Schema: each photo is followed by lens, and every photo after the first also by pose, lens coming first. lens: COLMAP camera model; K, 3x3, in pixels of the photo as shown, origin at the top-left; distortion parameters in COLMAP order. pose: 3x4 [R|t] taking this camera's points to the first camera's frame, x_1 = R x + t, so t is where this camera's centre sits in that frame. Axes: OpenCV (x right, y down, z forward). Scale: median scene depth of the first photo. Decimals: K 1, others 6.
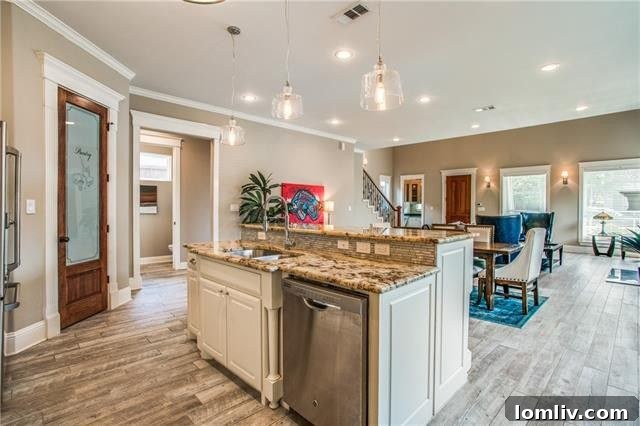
lens RADIAL K [[316.7, 0, 318.1], [0, 316.7, 209.6], [0, 0, 1]] dist [-0.033643, 0.001316]
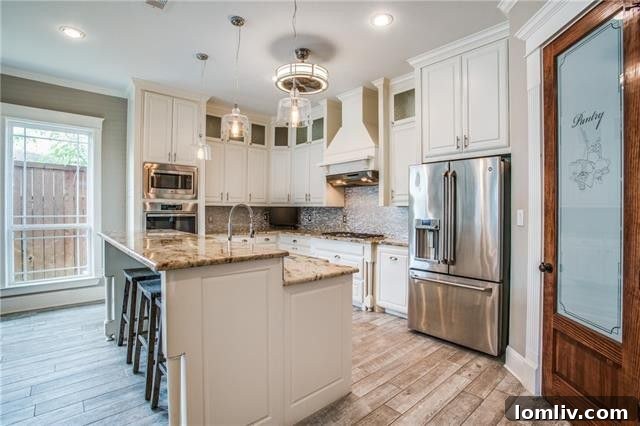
lens RADIAL K [[321.1, 0, 315.9], [0, 321.1, 209.2], [0, 0, 1]] dist [-0.010902, 0.001666]
pose [[-0.998770, -0.004838, 0.049341, -0.391055], [-0.004594, 0.999977, 0.005052, -0.036870], [-0.049365, 0.004819, -0.998769, 1.892740]]
